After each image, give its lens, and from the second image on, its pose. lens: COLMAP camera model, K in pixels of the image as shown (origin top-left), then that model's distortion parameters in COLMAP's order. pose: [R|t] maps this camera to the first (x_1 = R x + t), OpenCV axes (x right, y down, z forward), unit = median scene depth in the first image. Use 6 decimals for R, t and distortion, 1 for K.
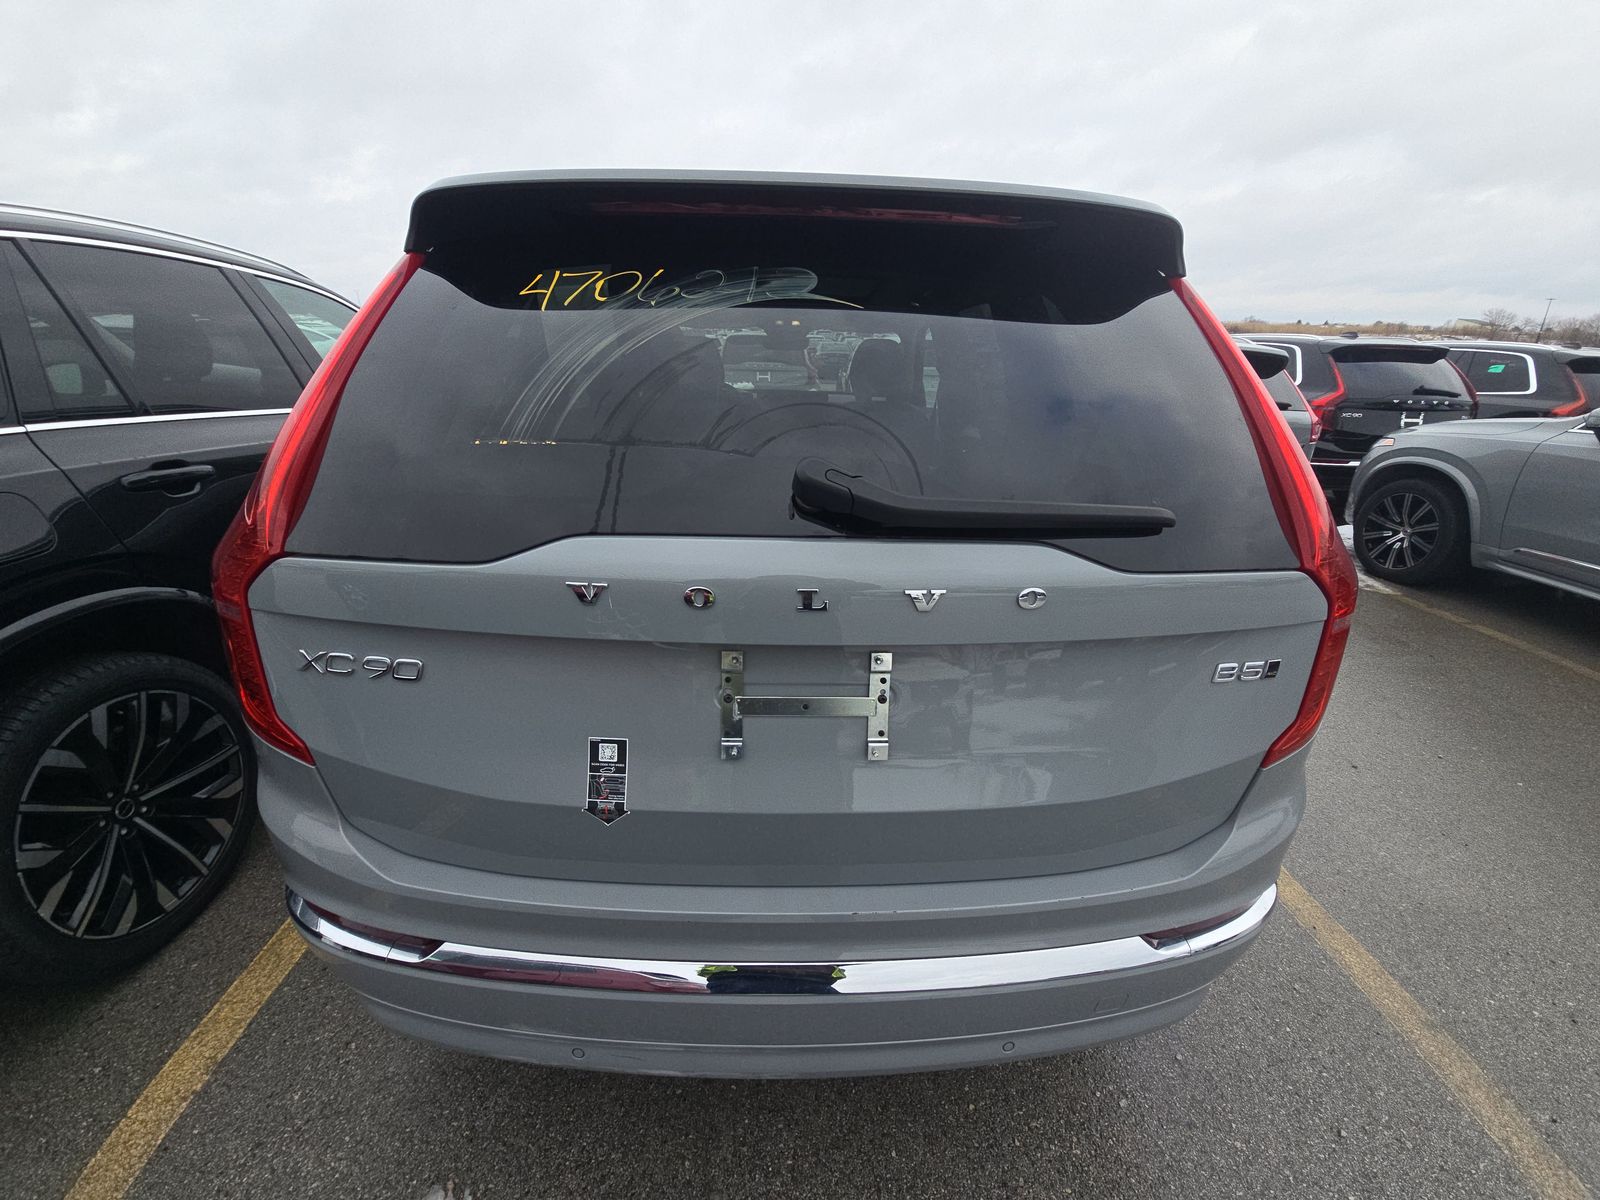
lens RADIAL K [[639.6, 0, 800.0], [0, 639.6, 600.0], [0, 0, 1]] dist [0.055642, -0.028432]
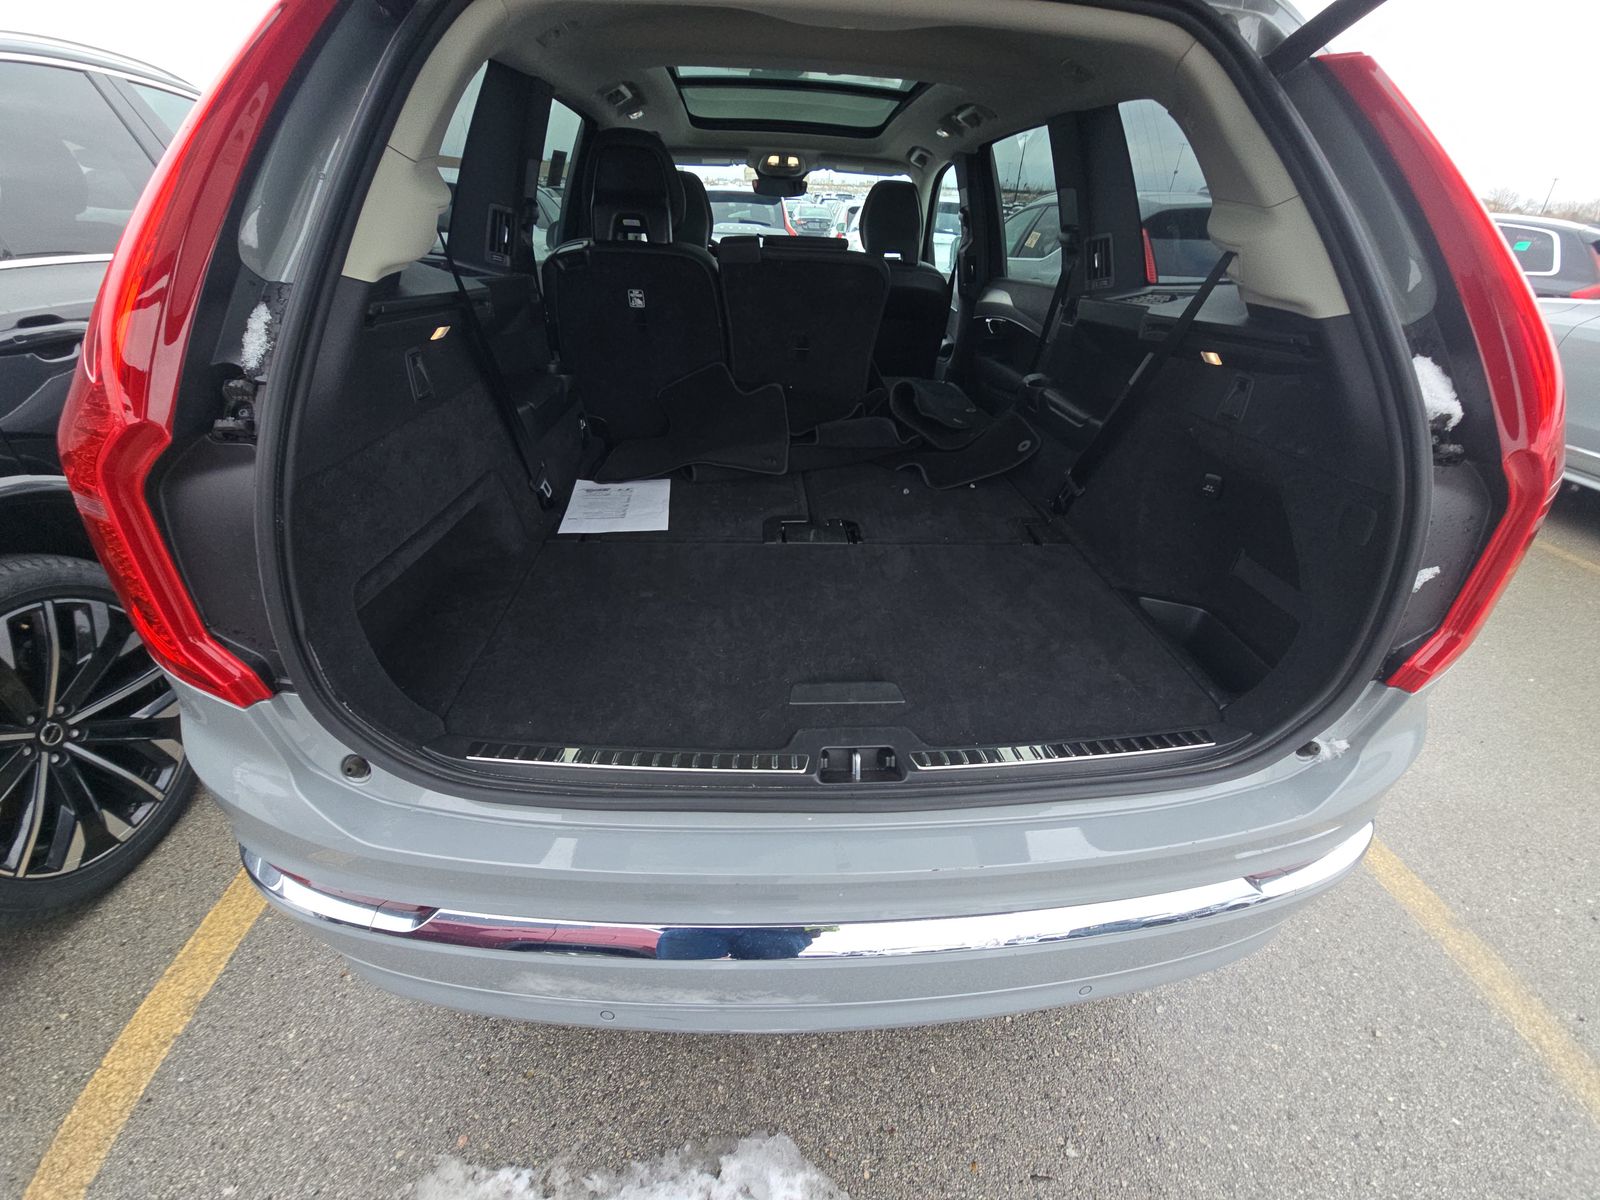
lens RADIAL K [[638.6, 0, 803.1], [0, 638.6, 598.4], [0, 0, 1]] dist [0.036082, -0.022141]
pose [[0.998842, -0.005920, 0.047751, -0.085778], [-0.002071, 0.986192, 0.165591, -0.003247], [-0.048072, -0.165498, 0.985038, 0.168218]]
